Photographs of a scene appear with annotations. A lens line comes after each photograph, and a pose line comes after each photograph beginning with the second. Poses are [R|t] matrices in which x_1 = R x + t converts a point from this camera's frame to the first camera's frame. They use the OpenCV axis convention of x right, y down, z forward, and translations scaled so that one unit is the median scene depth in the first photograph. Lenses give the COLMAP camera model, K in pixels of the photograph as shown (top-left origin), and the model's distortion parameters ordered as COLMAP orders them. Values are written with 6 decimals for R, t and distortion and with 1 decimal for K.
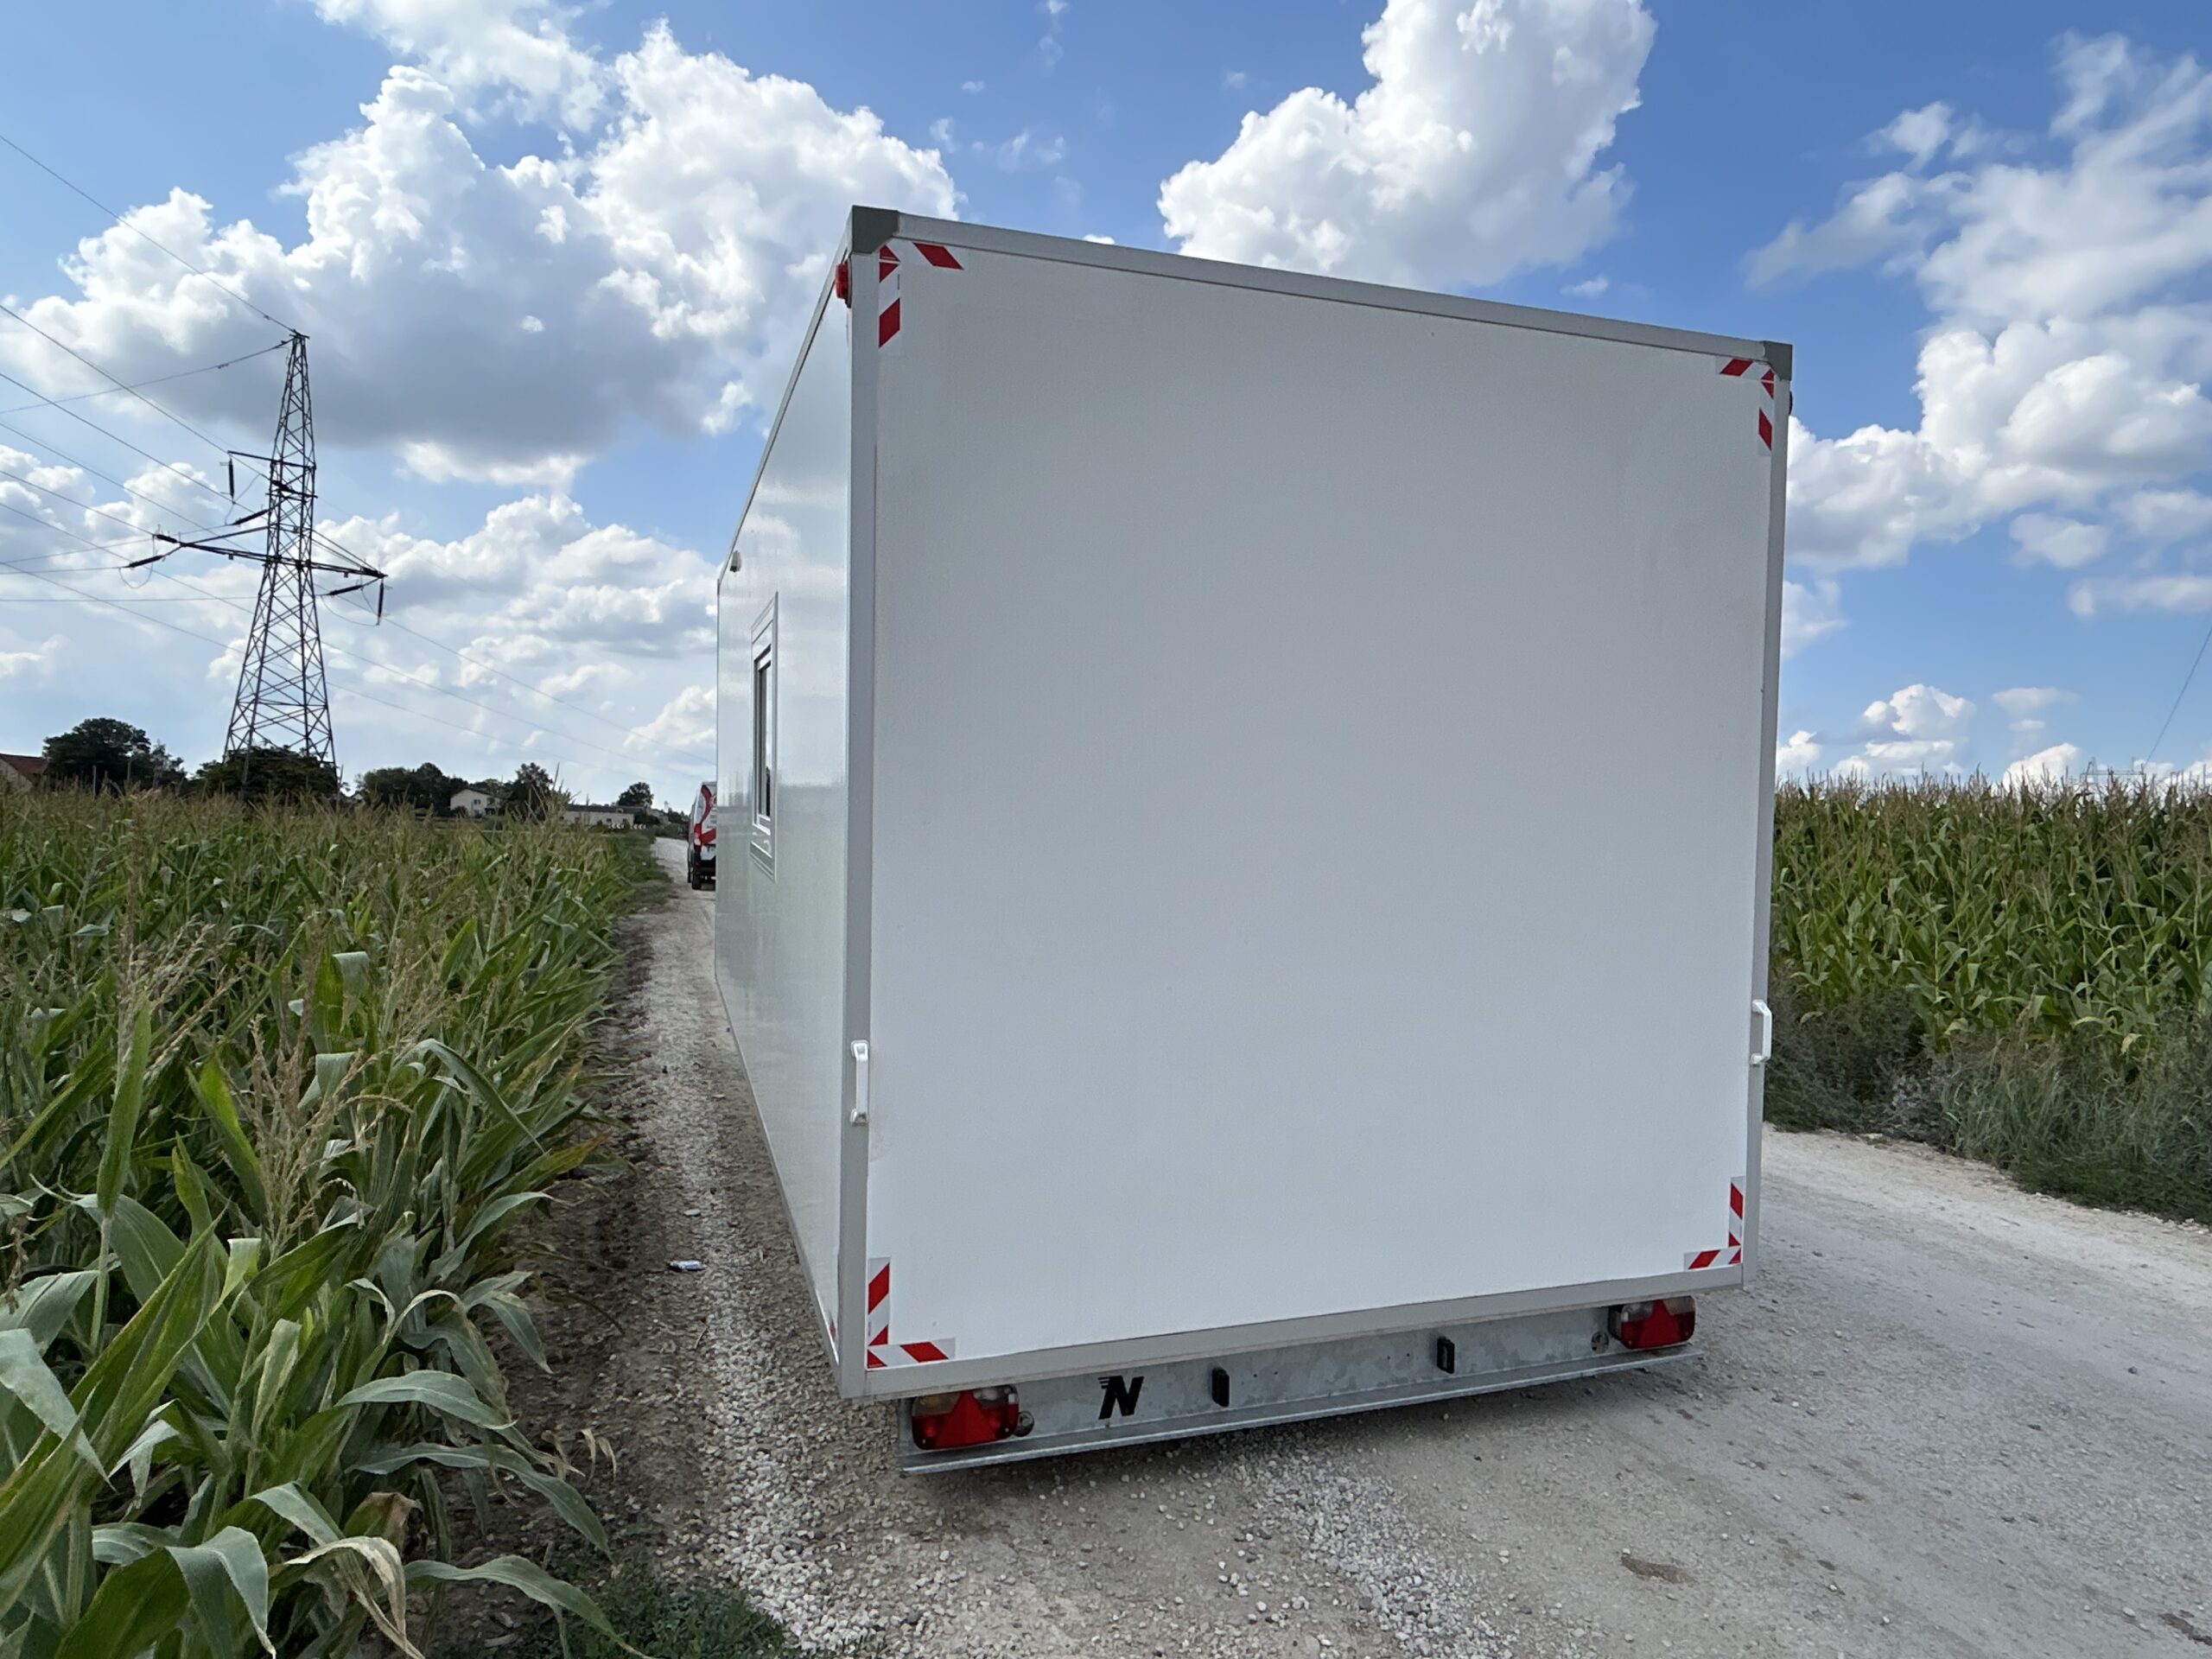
lens RADIAL K [[1347.3, 0, 1096.8], [0, 1347.3, 823.1], [0, 0, 1]] dist [-0.006366, 0.015013]
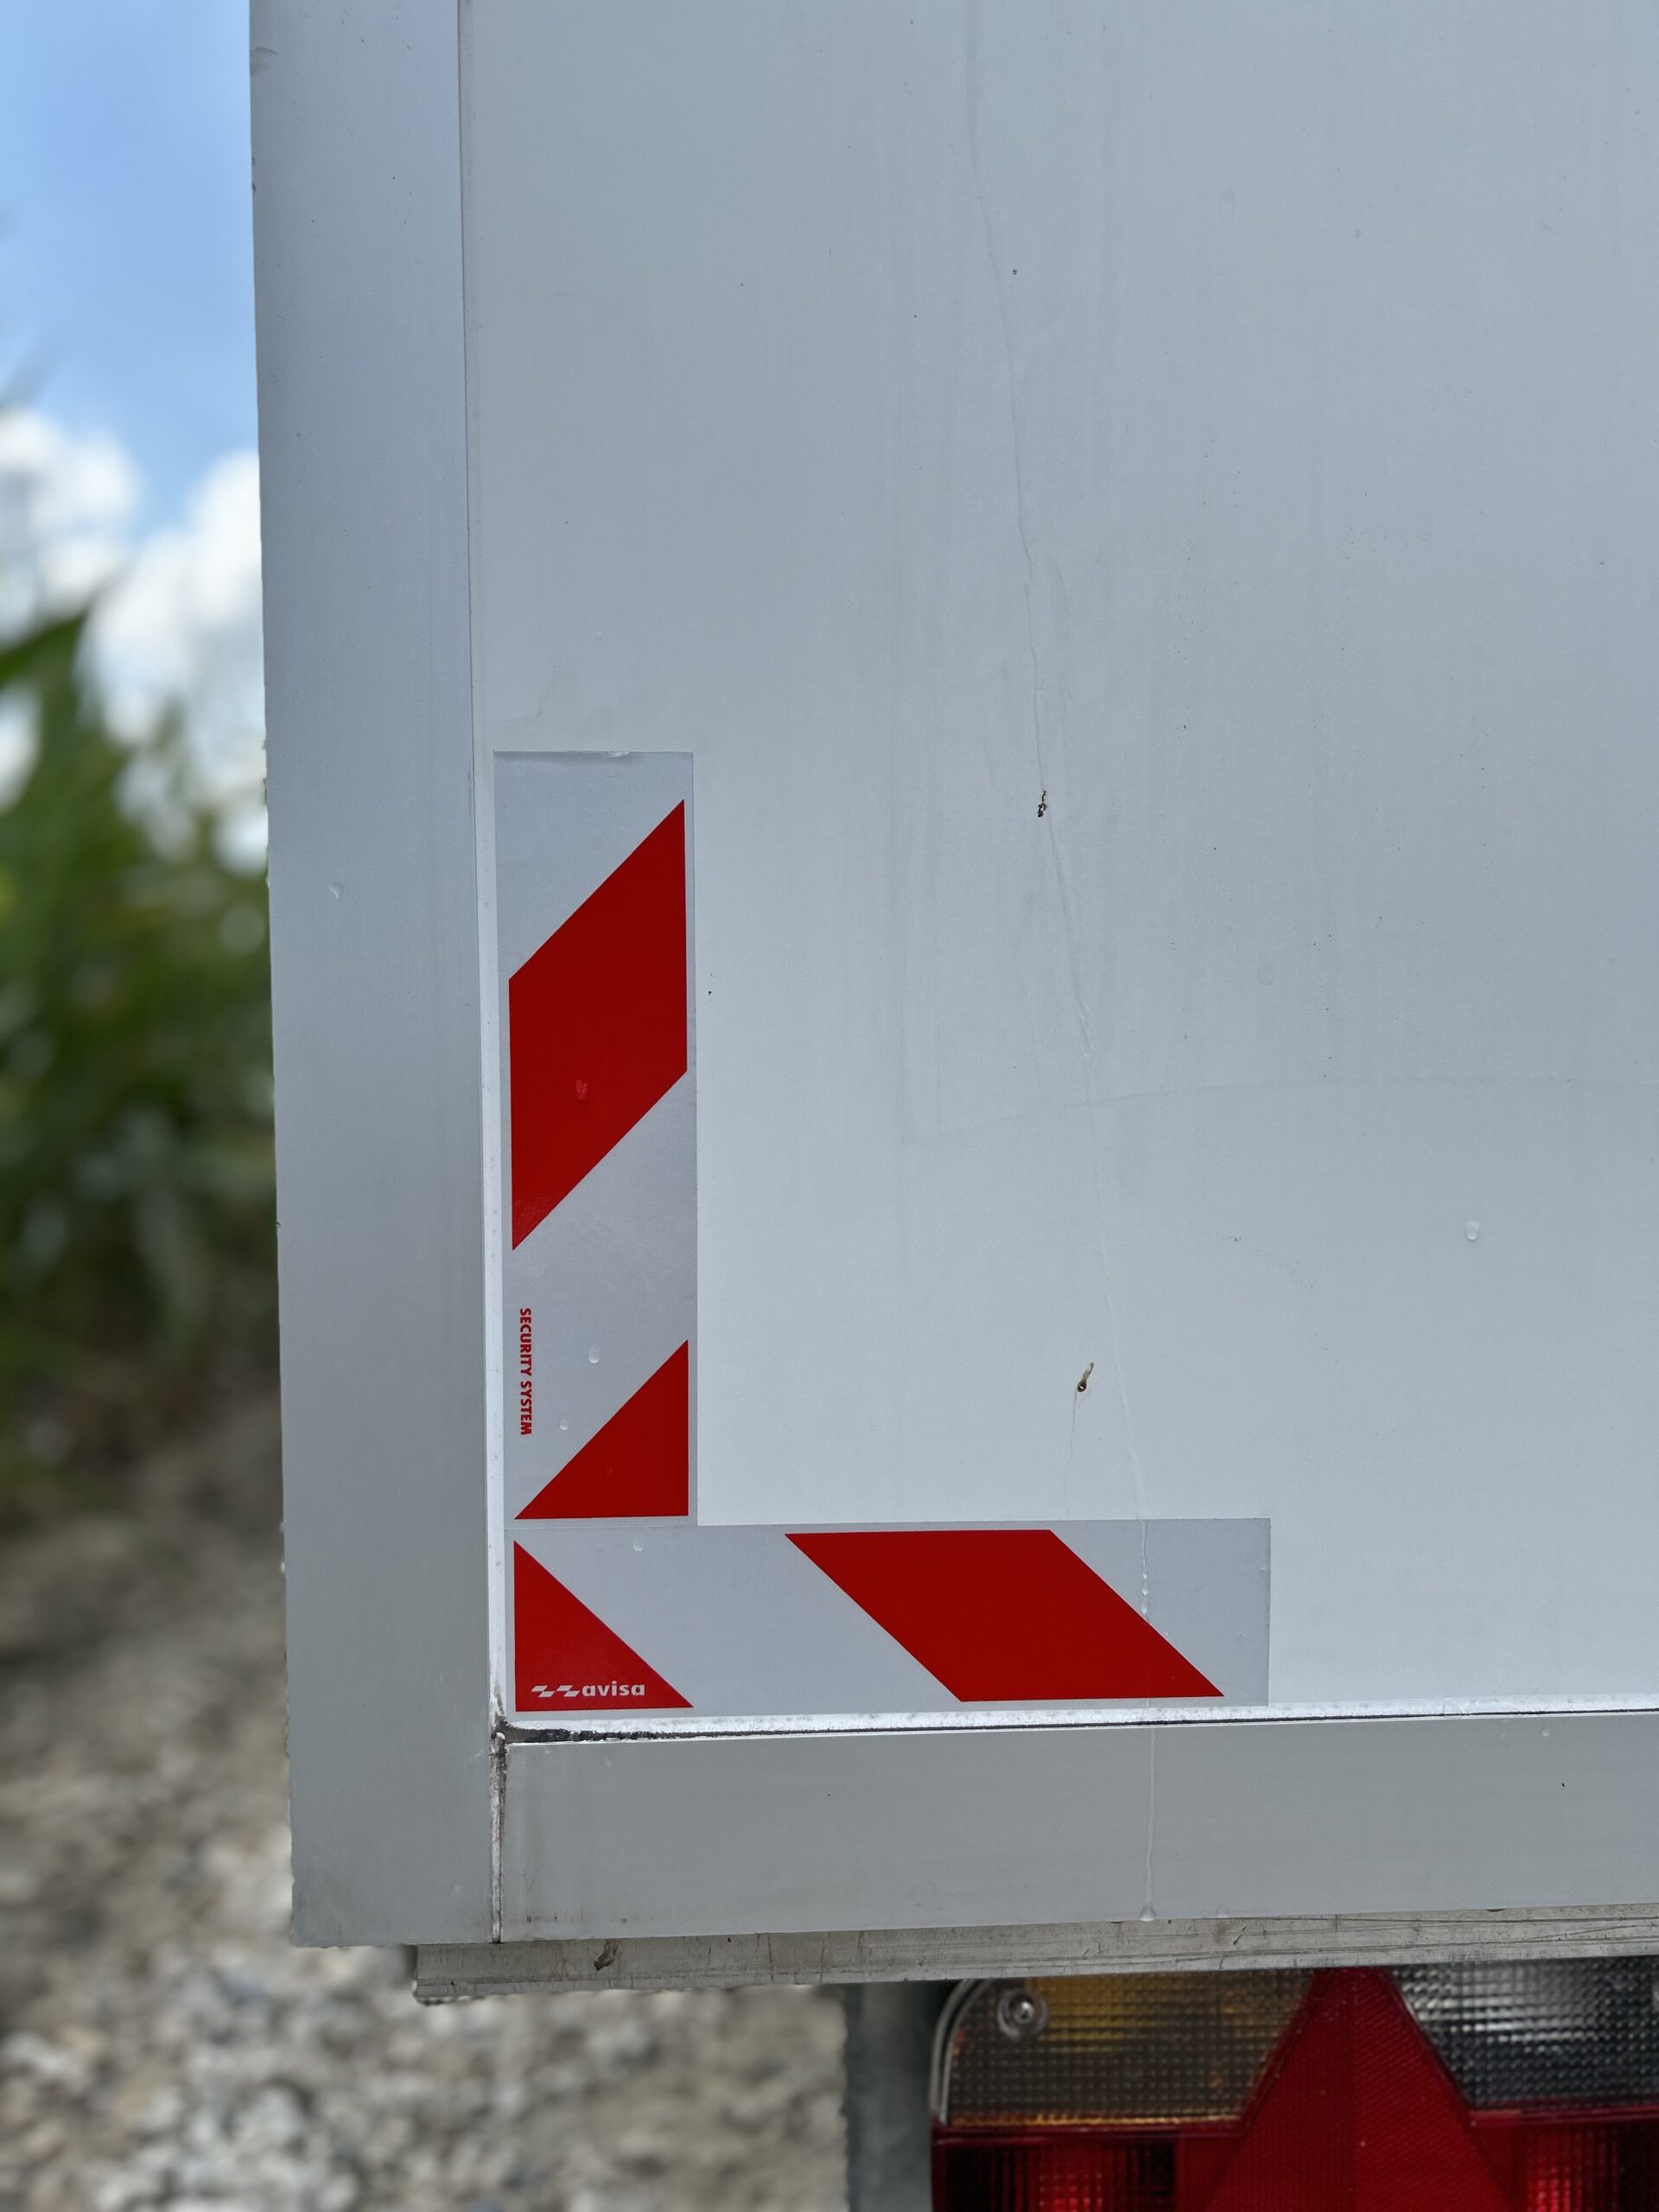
lens RADIAL K [[1634.0, 0, 826.7], [0, 1634.0, 1104.4], [0, 0, 1]] dist [0.009976, 0.000034]
pose [[0.962941, -0.017322, -0.269157, -0.044598], [0.014469, 0.999816, -0.012579, 0.149916], [0.269325, 0.008218, 0.963014, 0.367876]]
